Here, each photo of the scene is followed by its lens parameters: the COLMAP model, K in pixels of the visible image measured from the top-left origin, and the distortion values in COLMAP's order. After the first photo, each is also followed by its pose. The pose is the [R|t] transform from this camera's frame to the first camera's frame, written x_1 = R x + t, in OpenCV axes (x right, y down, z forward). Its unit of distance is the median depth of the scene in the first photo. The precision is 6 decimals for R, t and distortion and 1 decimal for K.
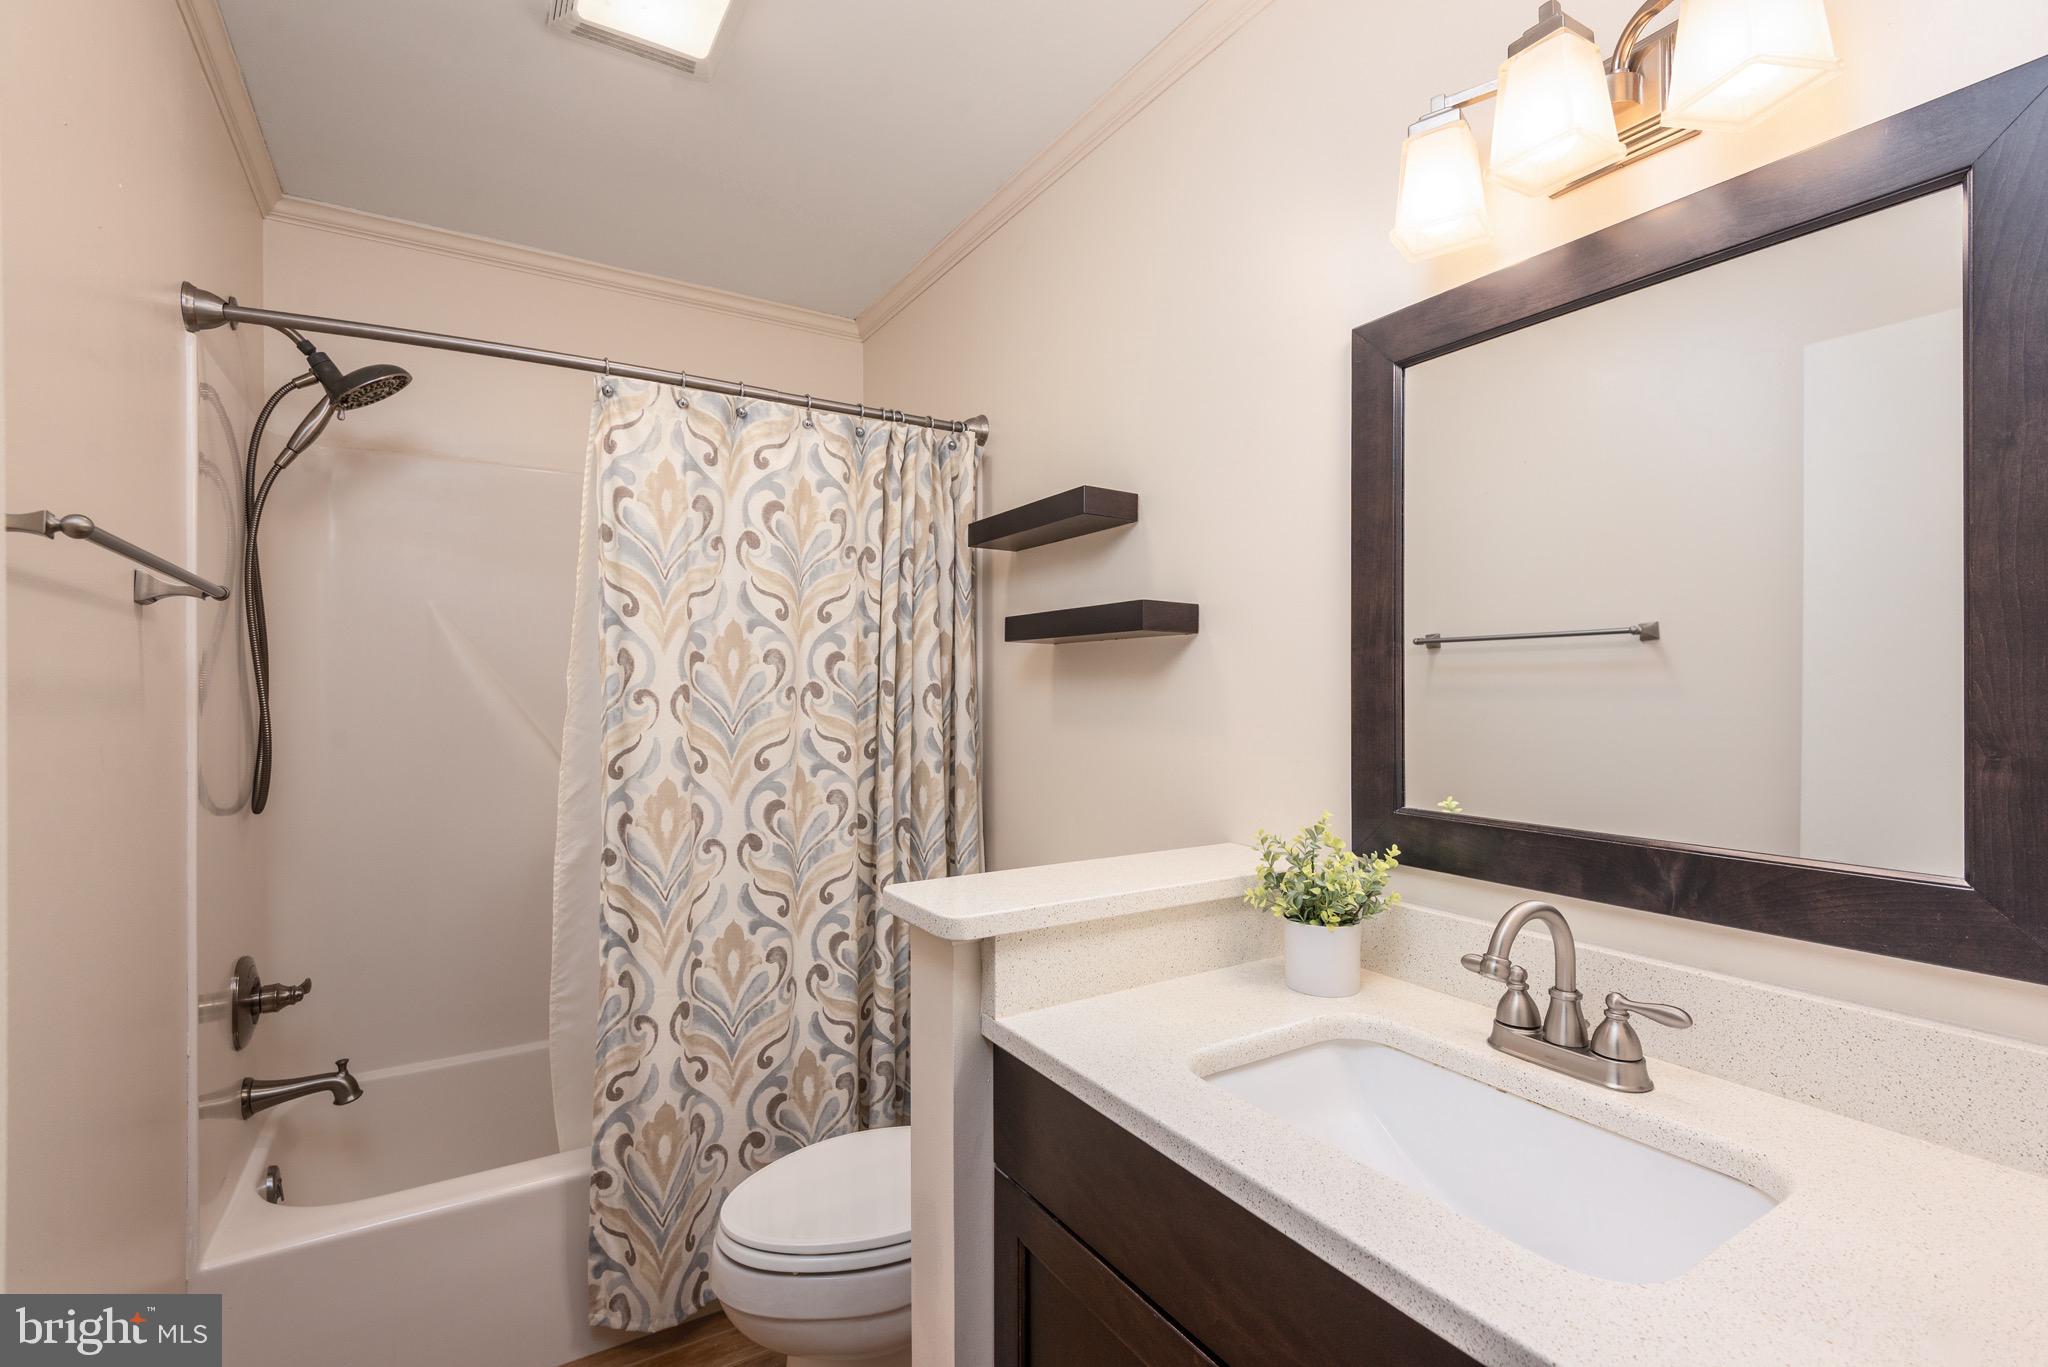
lens RADIAL K [[914.7, 0, 1032.4], [0, 914.7, 679.6], [0, 0, 1]] dist [0.029137, -0.018496]
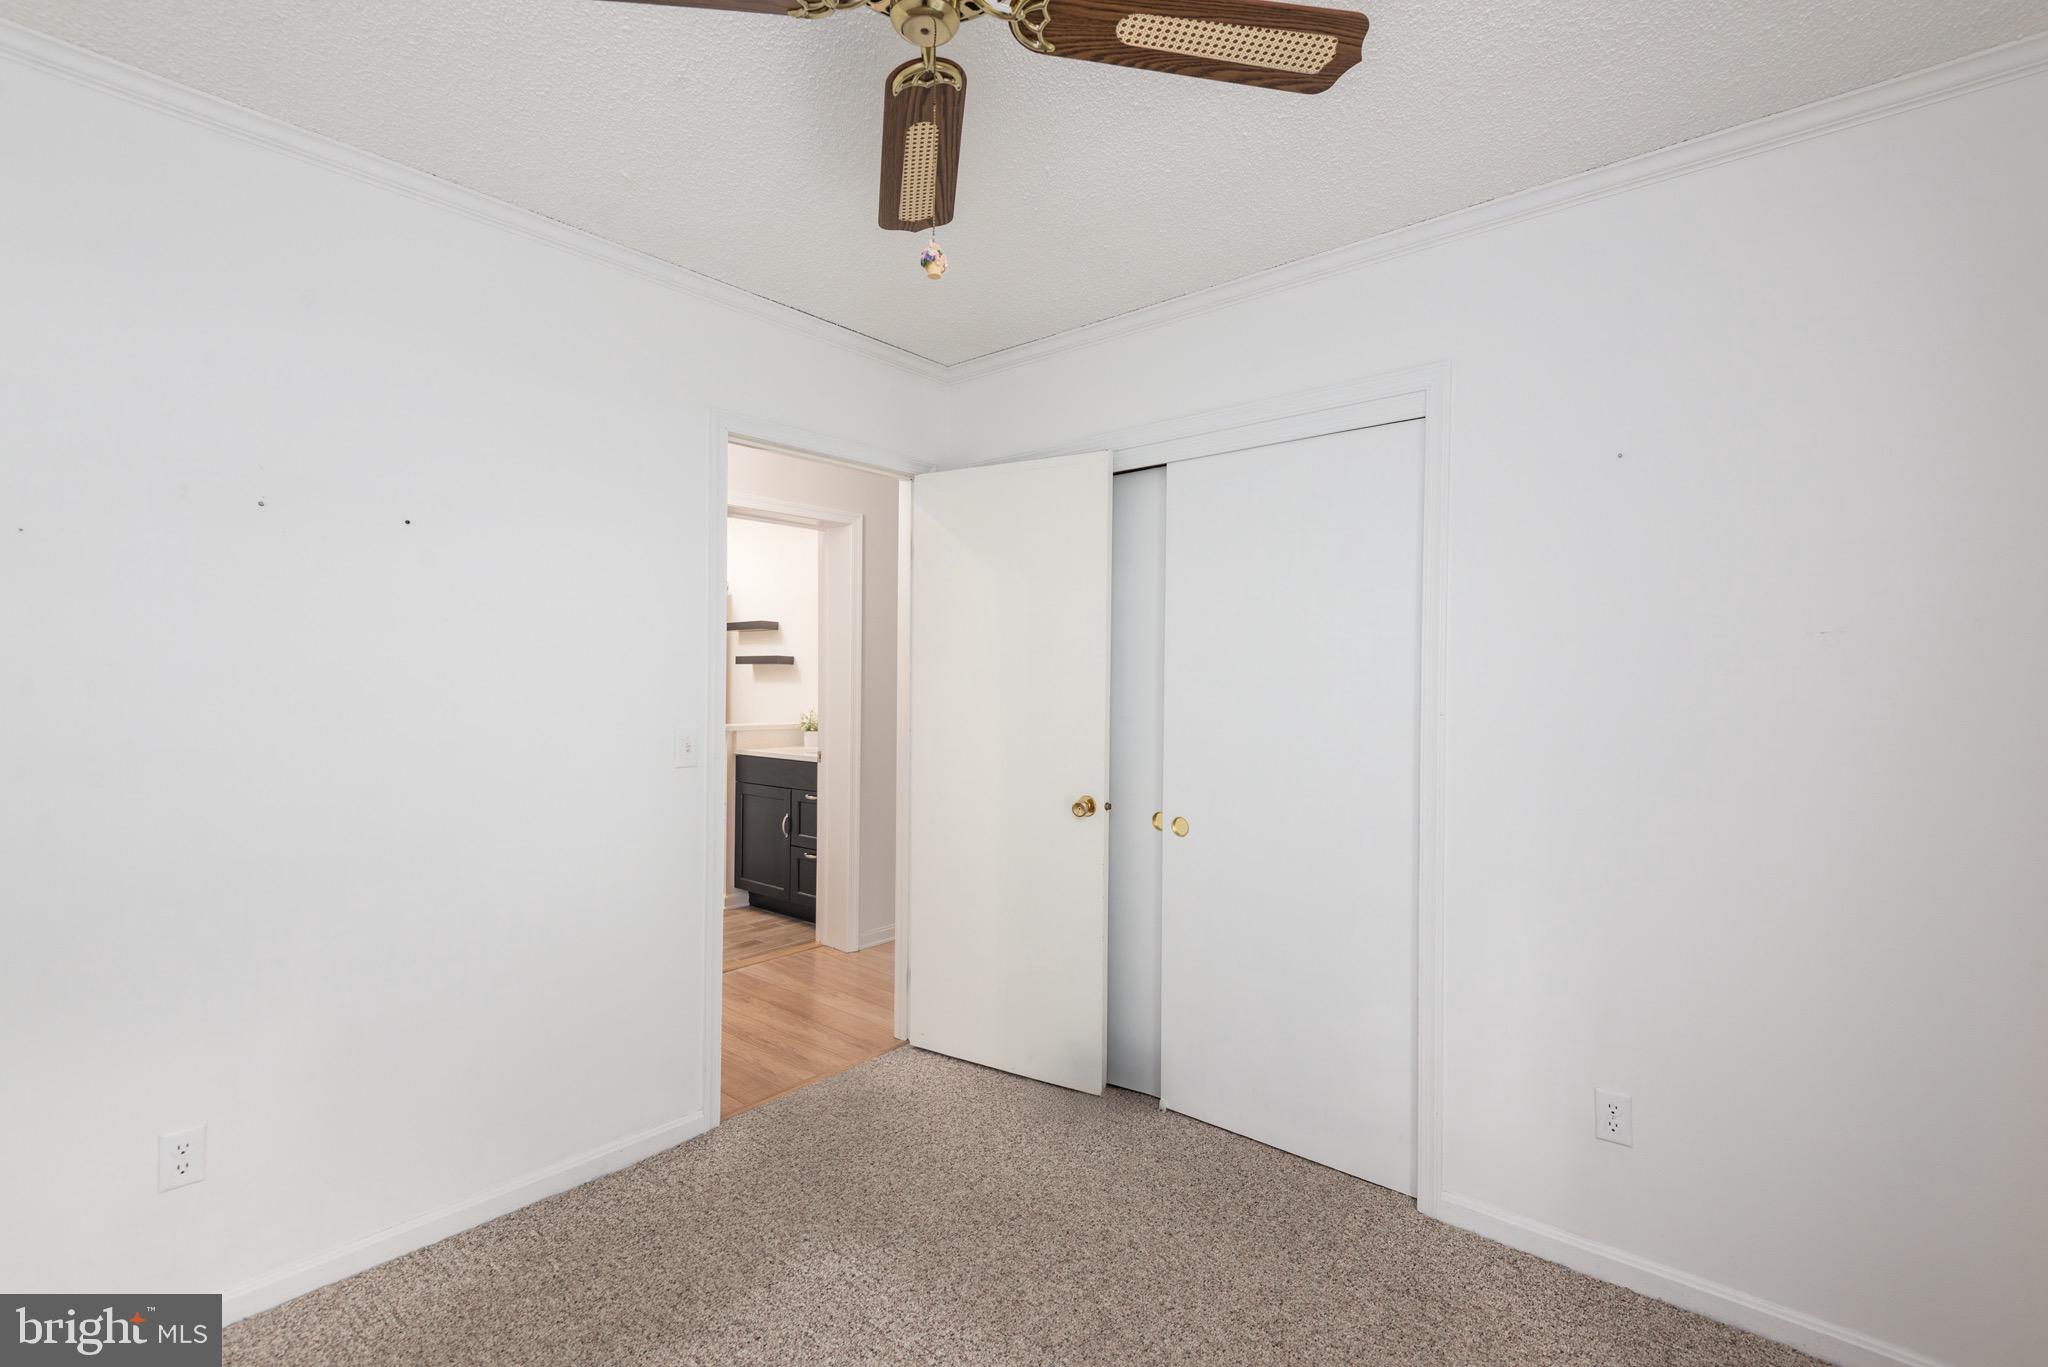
lens RADIAL K [[914.7, 0, 1032.4], [0, 914.7, 679.6], [0, 0, 1]] dist [0.029137, -0.018496]
pose [[0.956732, 0.003454, 0.290951, 0.025126], [-0.003495, 0.999994, -0.000380, 0.005146], [-0.290951, -0.000654, 0.956738, -2.410318]]
